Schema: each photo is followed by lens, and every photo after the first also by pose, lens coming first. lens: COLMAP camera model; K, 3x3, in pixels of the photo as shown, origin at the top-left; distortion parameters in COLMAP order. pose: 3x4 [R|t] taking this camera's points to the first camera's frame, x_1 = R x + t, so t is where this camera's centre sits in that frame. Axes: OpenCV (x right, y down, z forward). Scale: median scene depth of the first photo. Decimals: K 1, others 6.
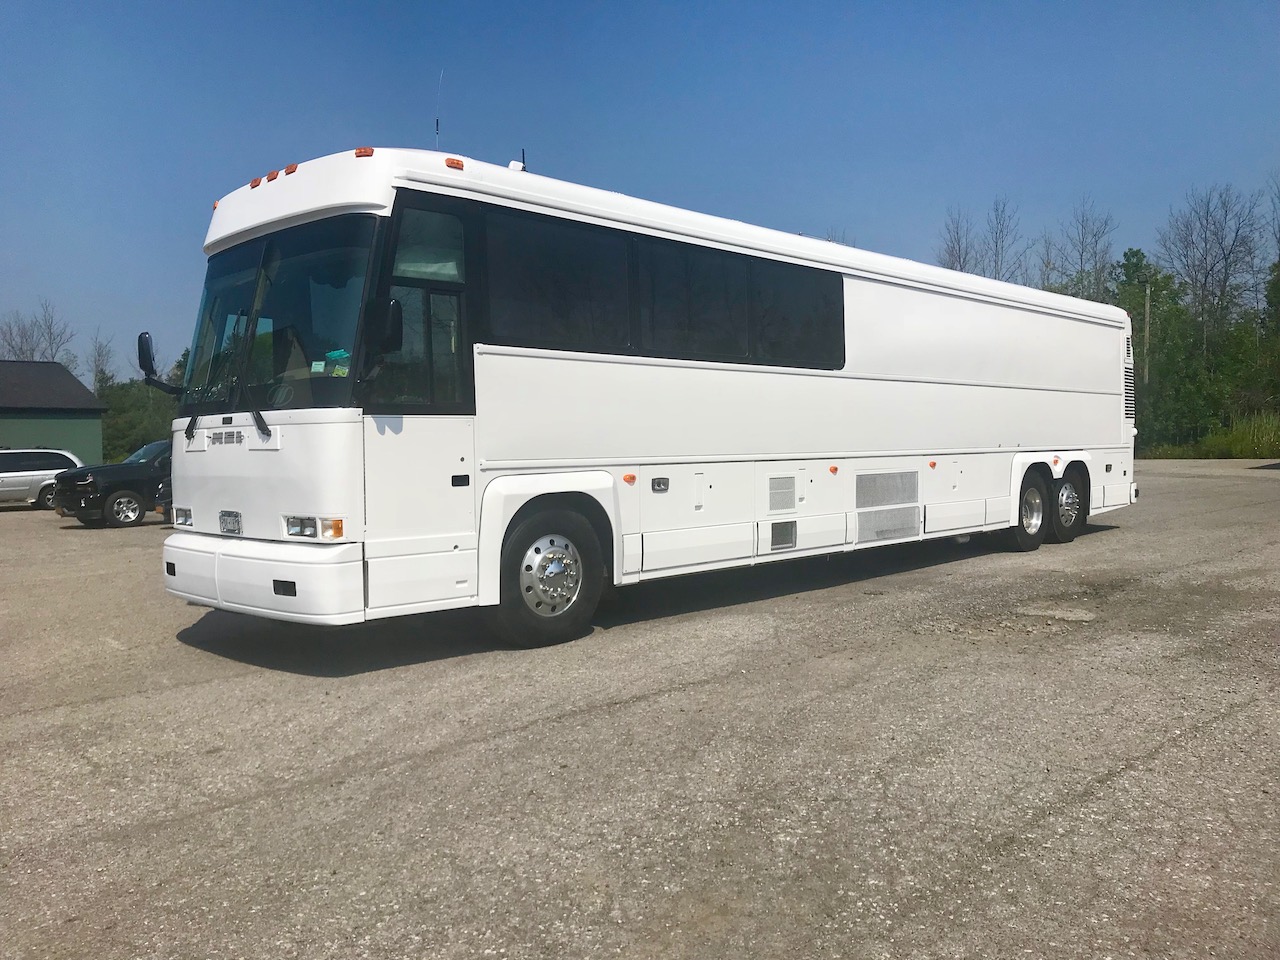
lens RADIAL K [[1064.0, 0, 661.3], [0, 1064.0, 482.2], [0, 0, 1]] dist [0.043381, -0.046999]
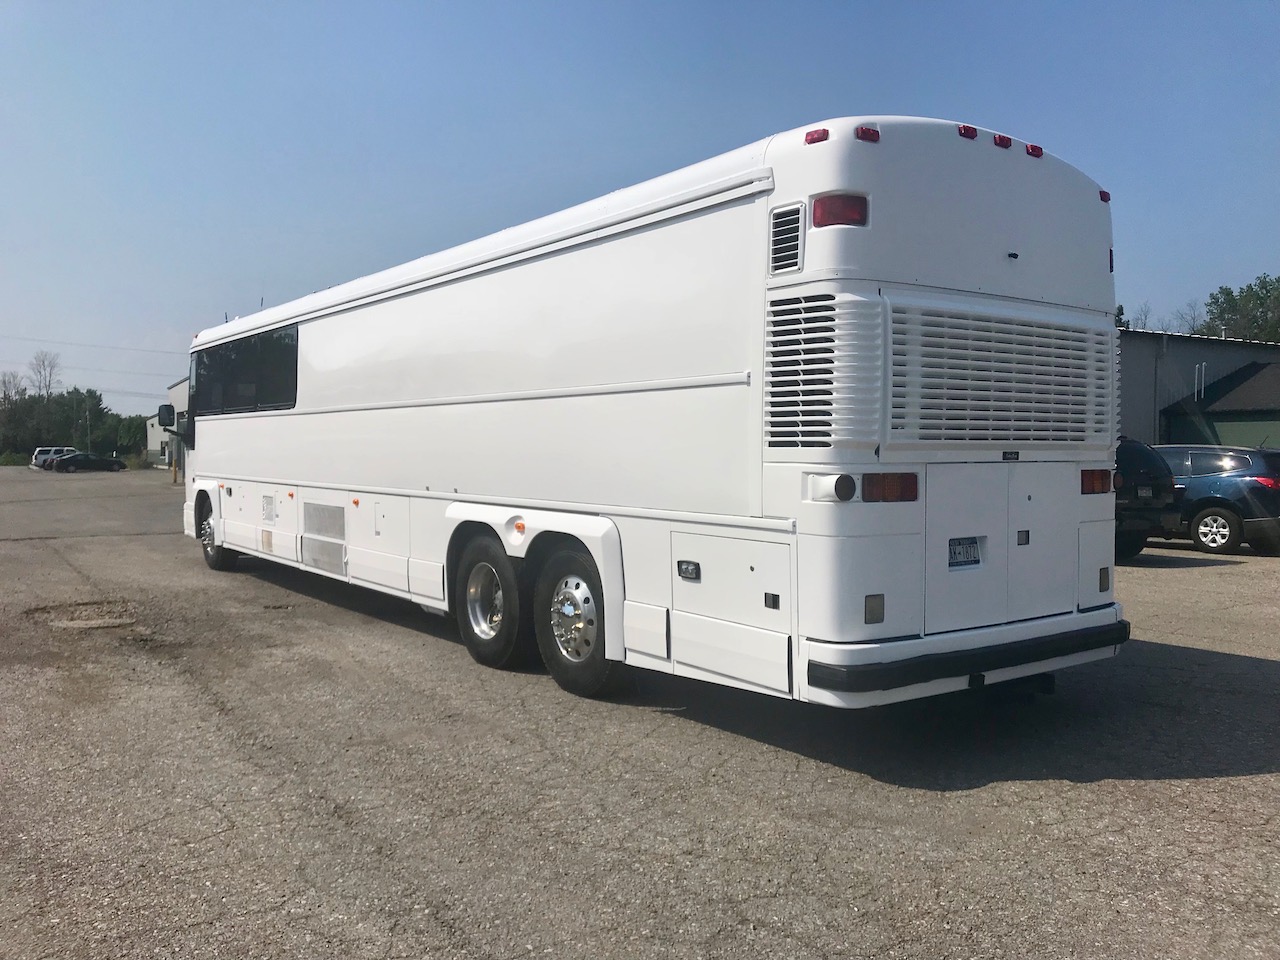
lens RADIAL K [[1064.0, 0, 661.3], [0, 1064.0, 482.2], [0, 0, 1]] dist [0.043381, -0.046999]
pose [[-0.177284, 0.039017, -0.983386, 1.332268], [-0.044821, 0.997857, 0.047671, -0.106885], [0.983139, 0.052528, -0.175156, 1.725774]]
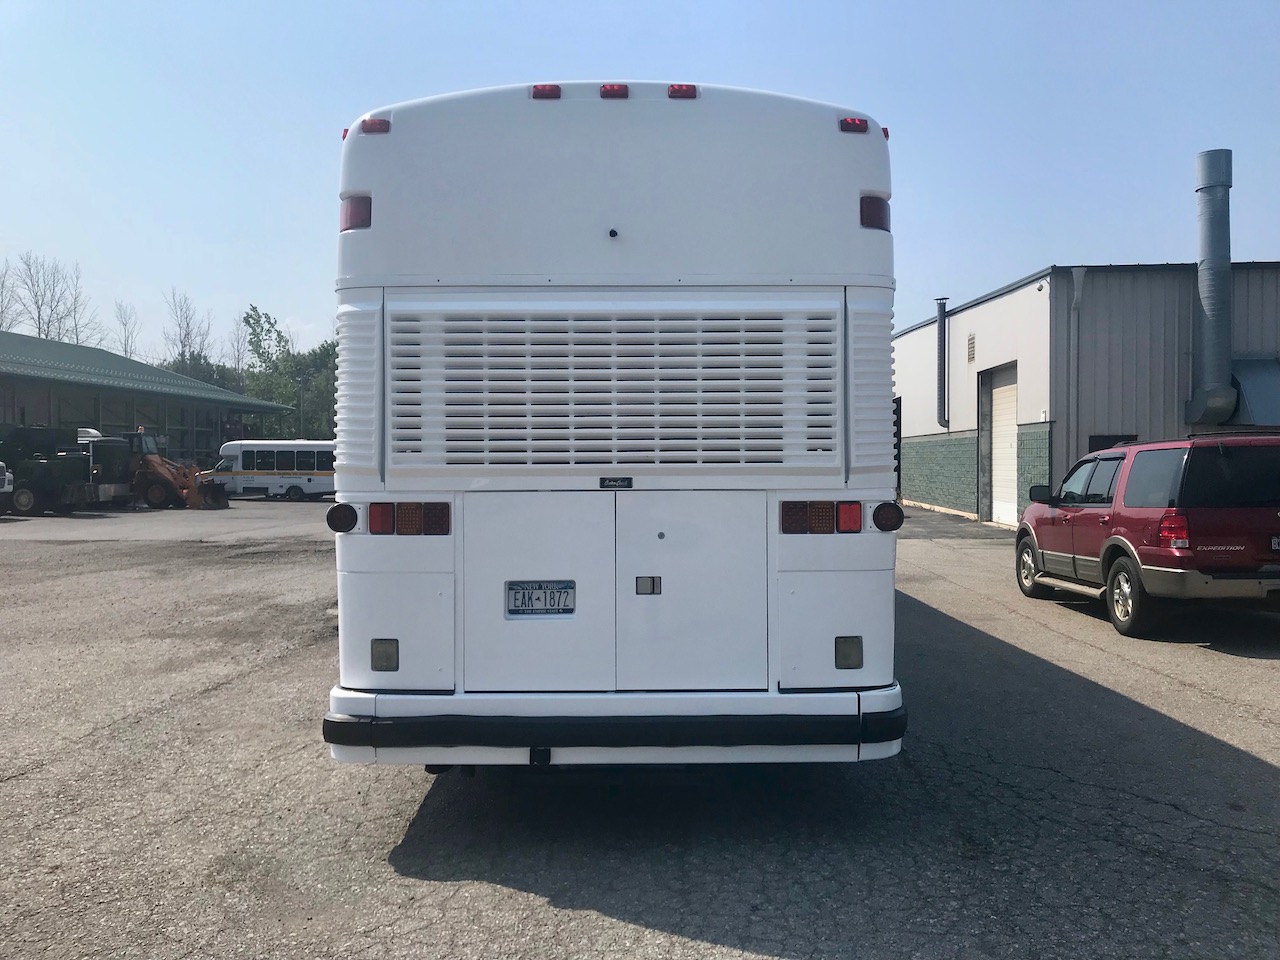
lens RADIAL K [[1064.0, 0, 661.3], [0, 1064.0, 482.2], [0, 0, 1]] dist [0.043381, -0.046999]
pose [[-0.731137, 0.020552, -0.681921, 1.071757], [-0.021832, 0.998329, 0.053496, -0.124495], [0.681882, 0.054000, -0.729466, 2.098686]]
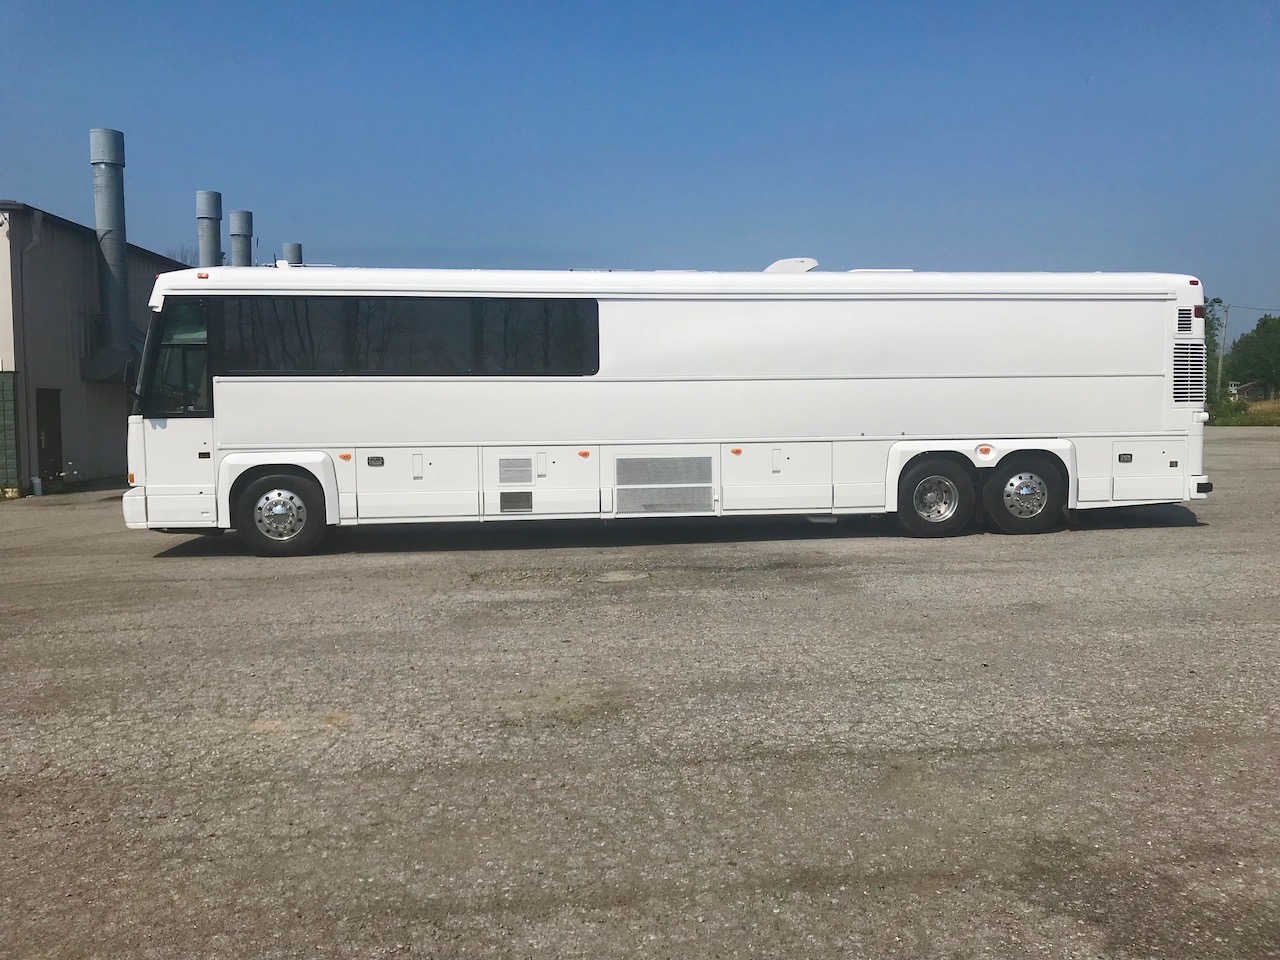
lens RADIAL K [[1064.0, 0, 661.3], [0, 1064.0, 482.2], [0, 0, 1]] dist [0.043381, -0.046999]
pose [[0.778025, 0.021492, -0.627866, 1.116341], [-0.018520, 0.999765, 0.011273, 0.006697], [0.627961, 0.002858, 0.778240, 0.071466]]
